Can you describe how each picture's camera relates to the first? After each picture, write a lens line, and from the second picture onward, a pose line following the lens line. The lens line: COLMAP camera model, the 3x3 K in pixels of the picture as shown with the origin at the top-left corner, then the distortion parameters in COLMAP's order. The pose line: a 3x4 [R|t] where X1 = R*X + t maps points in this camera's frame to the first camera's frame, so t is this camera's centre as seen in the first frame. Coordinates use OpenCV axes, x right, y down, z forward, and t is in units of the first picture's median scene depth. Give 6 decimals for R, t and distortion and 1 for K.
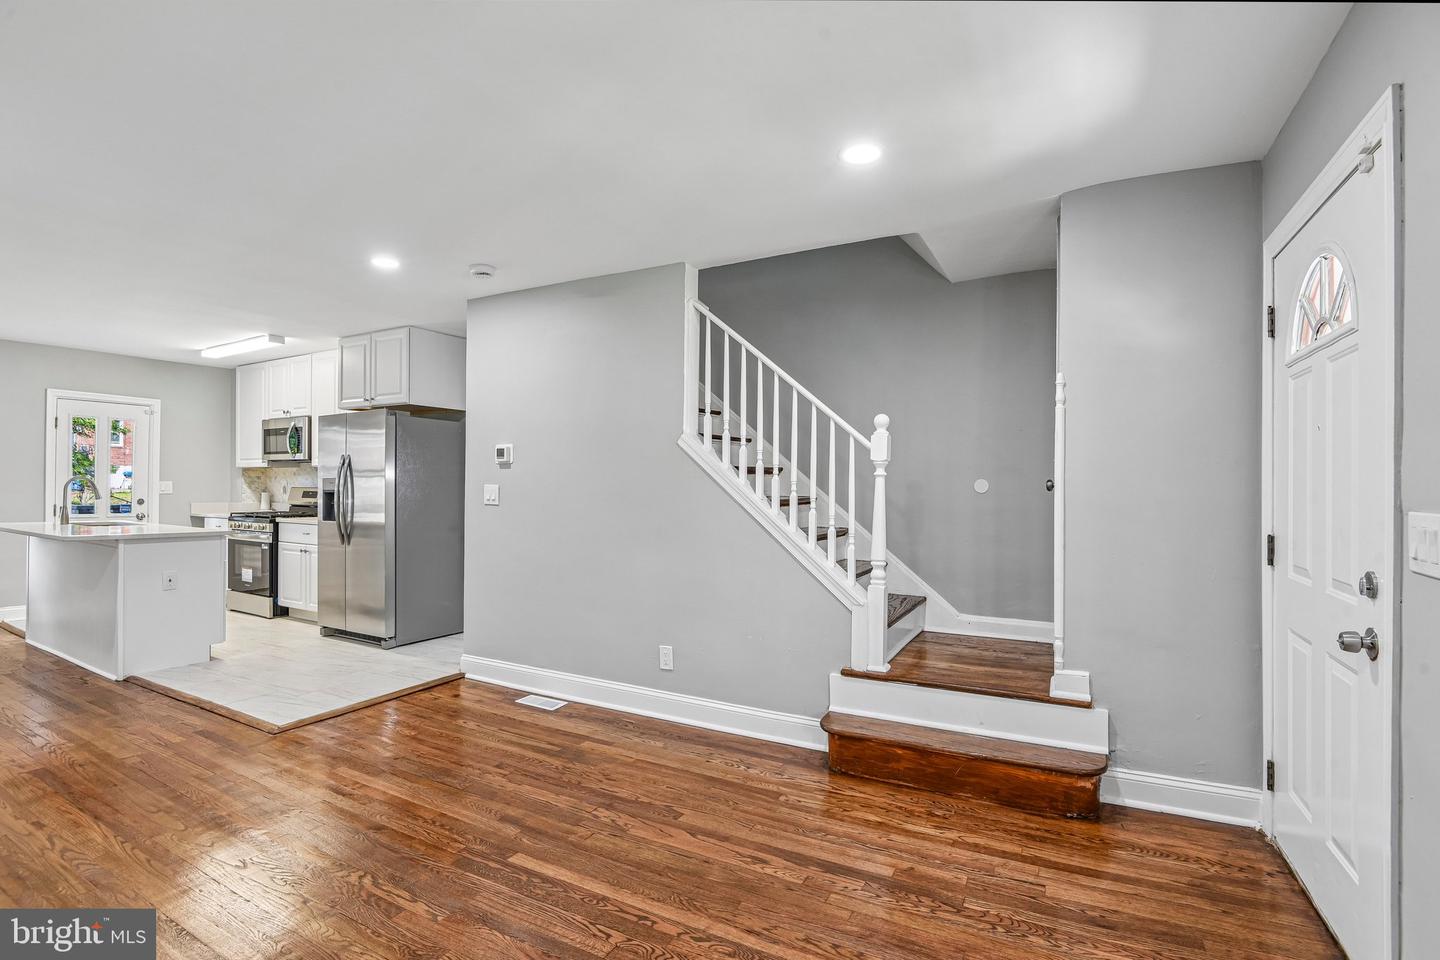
lens RADIAL K [[675.6, 0, 720.0], [0, 675.6, 480.0], [0, 0, 1]] dist [-0.041631, -0.003997]
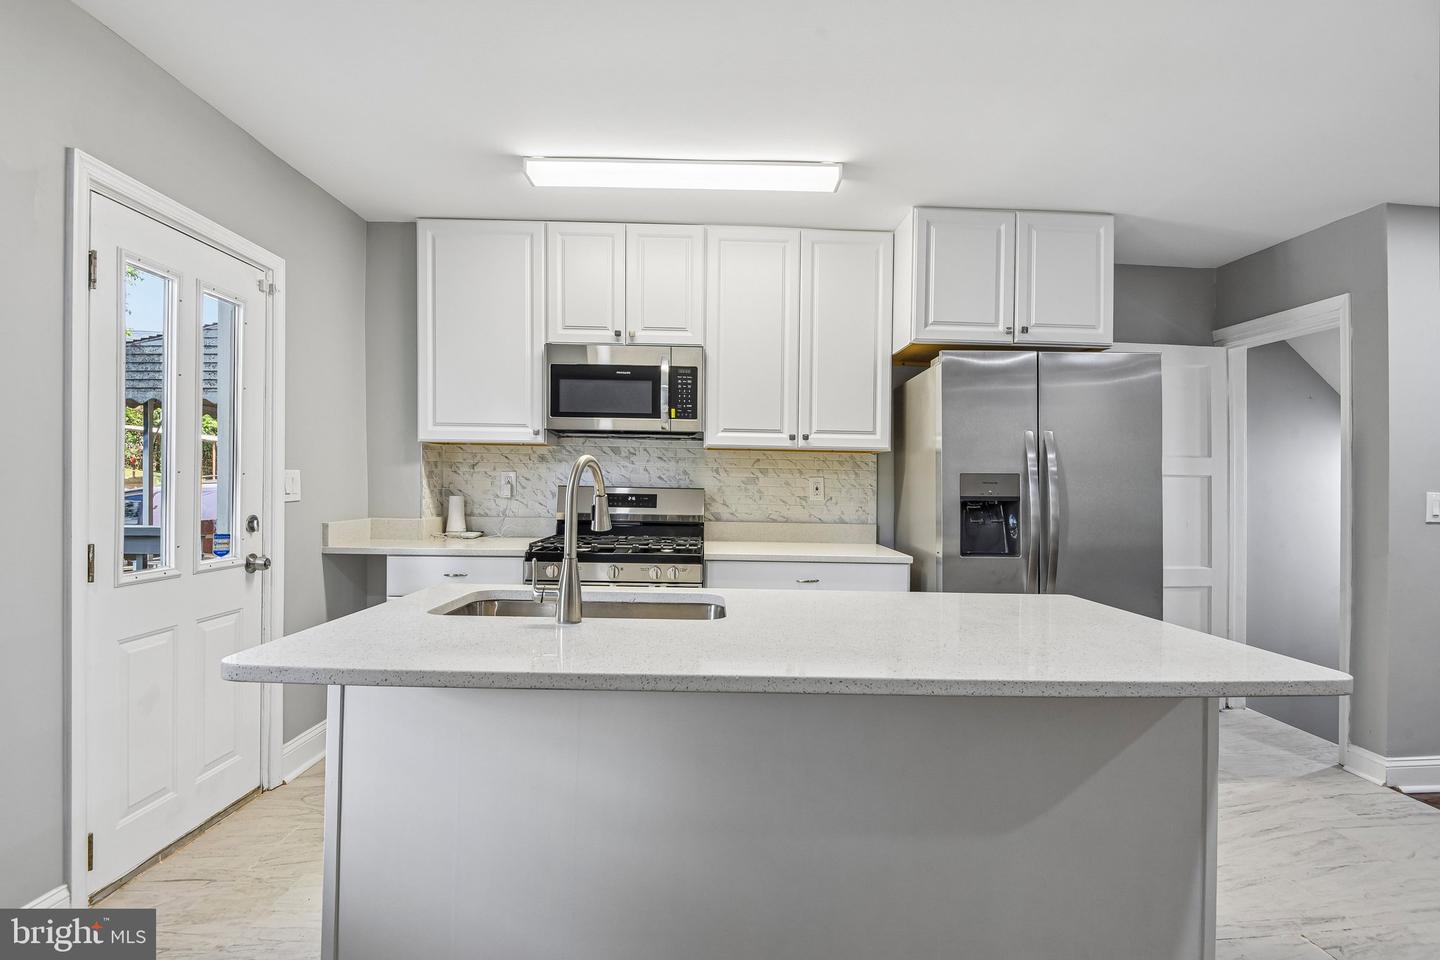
lens RADIAL K [[669.1, 0, 719.3], [0, 669.1, 487.0], [0, 0, 1]] dist [0.002100, -0.028917]
pose [[0.868477, 0.006469, 0.495687, -0.890141], [-0.016300, 0.999747, 0.015511, 0.002205], [-0.495461, -0.021551, 0.868363, 0.563840]]
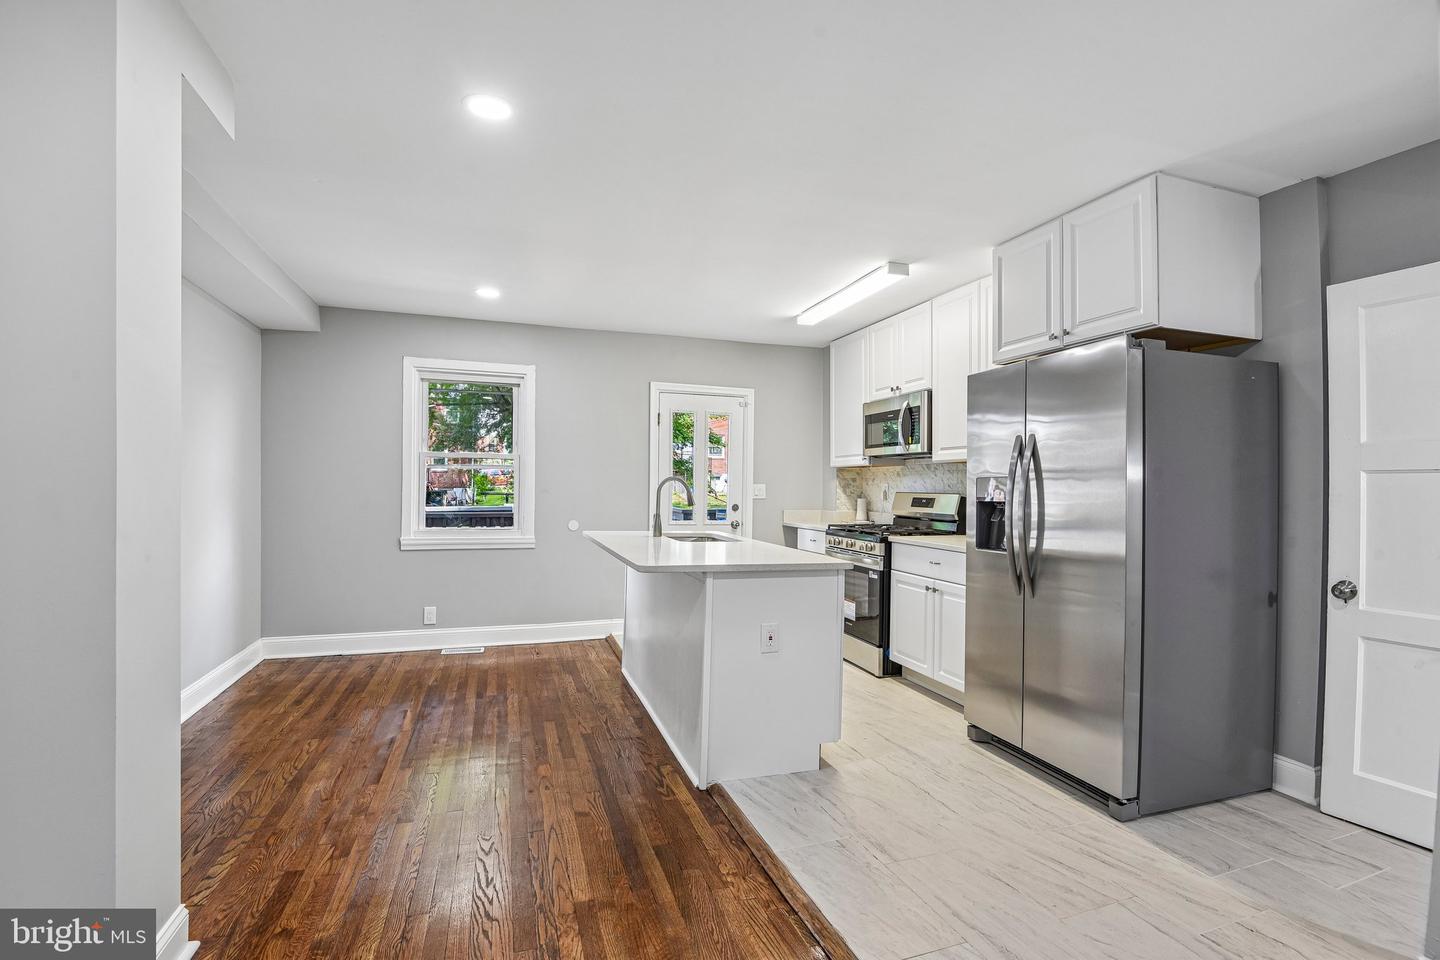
lens RADIAL K [[669.1, 0, 719.3], [0, 669.1, 487.0], [0, 0, 1]] dist [0.002100, -0.028917]
pose [[0.730403, 0.003674, -0.683006, -0.311076], [-0.002543, 0.999993, 0.002660, 0.003923], [0.683011, -0.000206, 0.730408, 0.351968]]
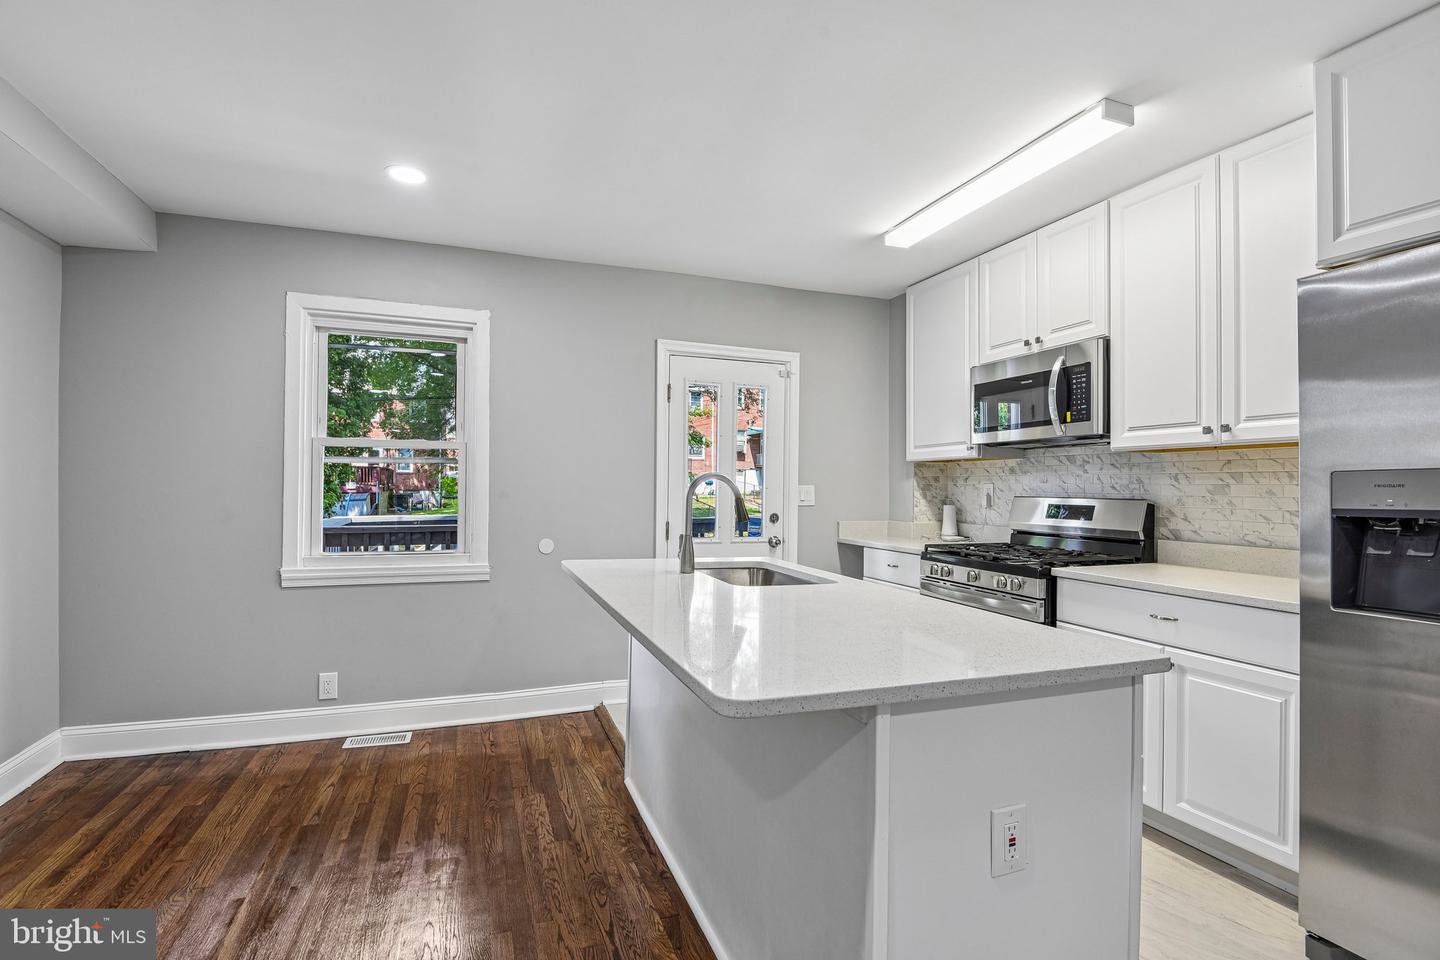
lens RADIAL K [[662.7, 0, 717.1], [0, 662.7, 487.2], [0, 0, 1]] dist [-0.017182, -0.018360]
pose [[0.755044, 0.000456, -0.655674, -0.542944], [-0.000646, 1.000000, -0.000048, 0.004207], [0.655674, 0.000460, 0.755044, 0.512633]]
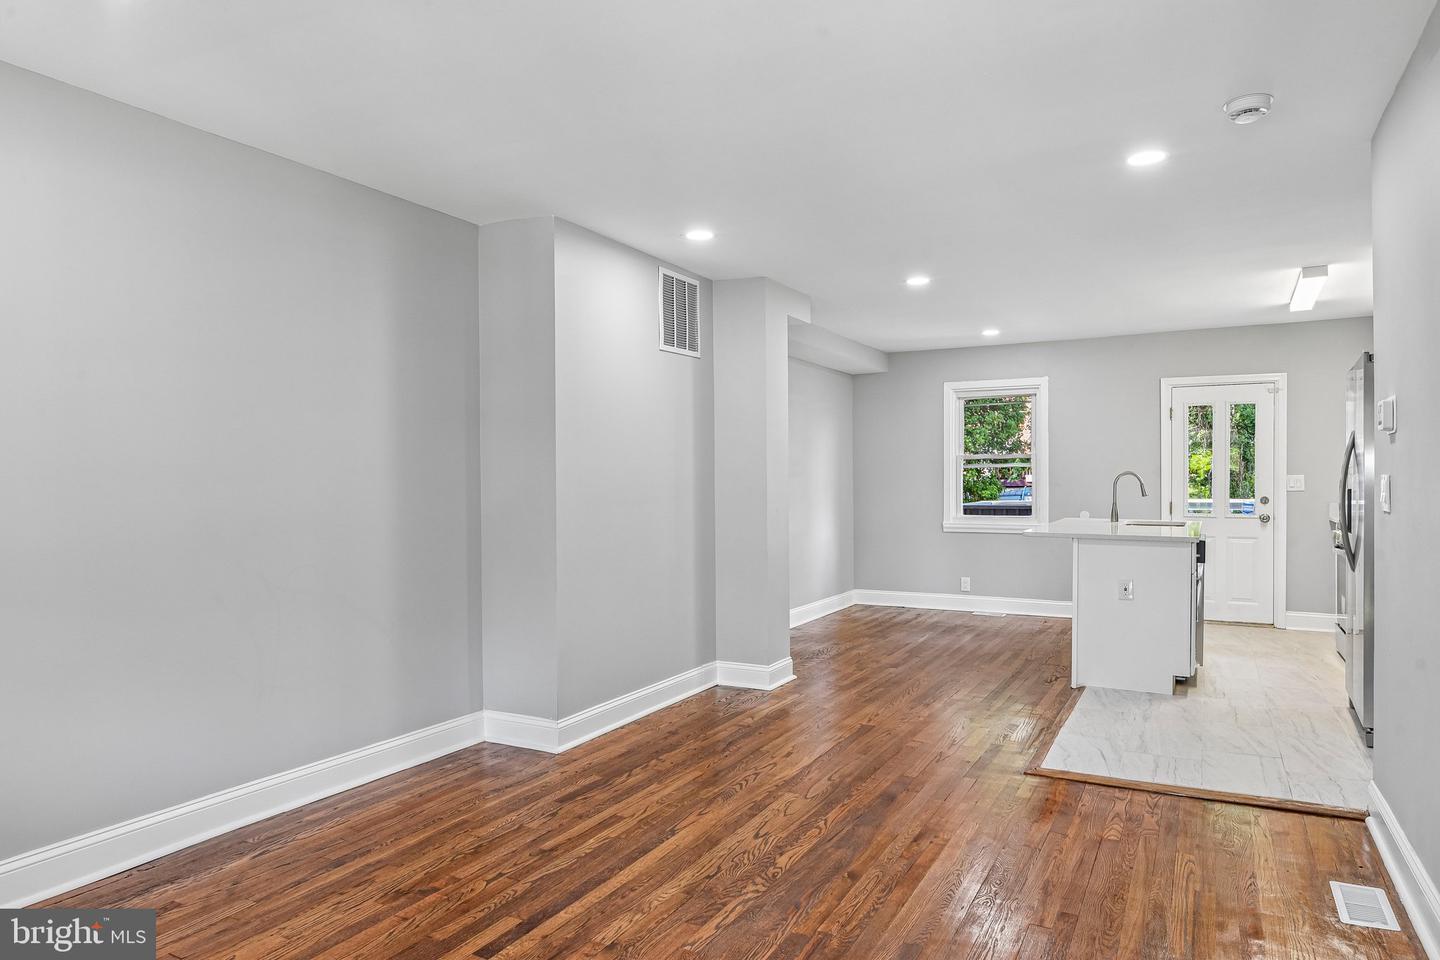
lens RADIAL K [[904.0, 0, 720.0], [0, 904.0, 480.0], [0, 0, 1]] dist [0.003684, -0.000122]
pose [[0.000125, -0.005174, -0.999987, 0.266156], [0.012965, 0.999903, -0.005172, 0.004895], [0.999916, -0.012965, 0.000192, 0.329965]]
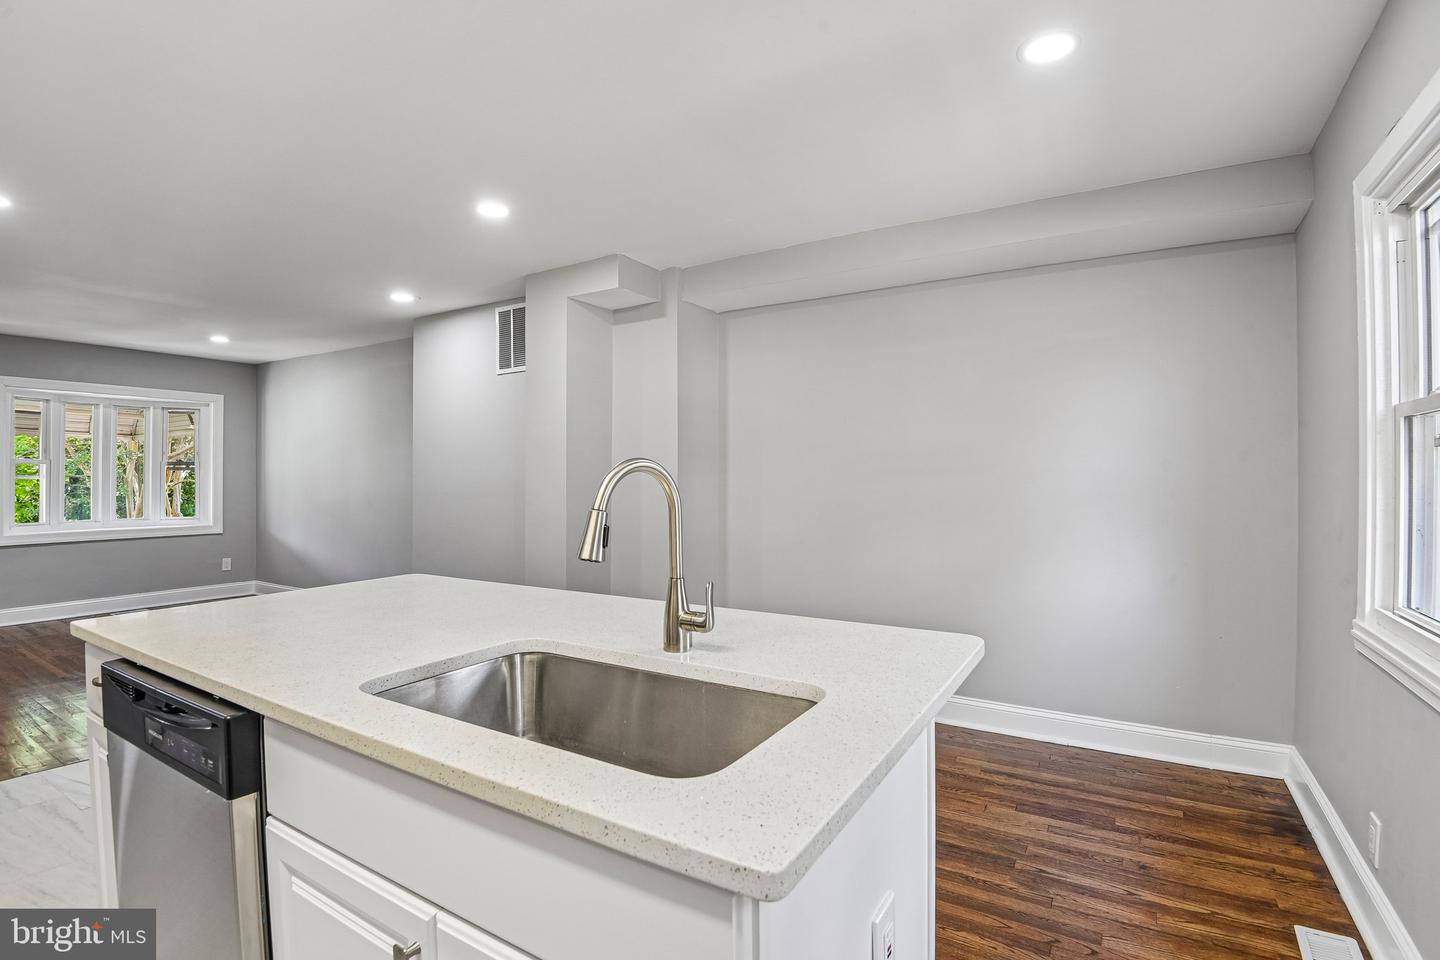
lens RADIAL K [[675.6, 0, 720.0], [0, 675.6, 480.0], [0, 0, 1]] dist [-0.041631, -0.003997]
pose [[-0.998634, -0.003813, 0.052109, -0.835512], [-0.004068, 0.999980, -0.004787, 0.001296], [-0.052089, -0.004992, -0.998630, 1.007491]]
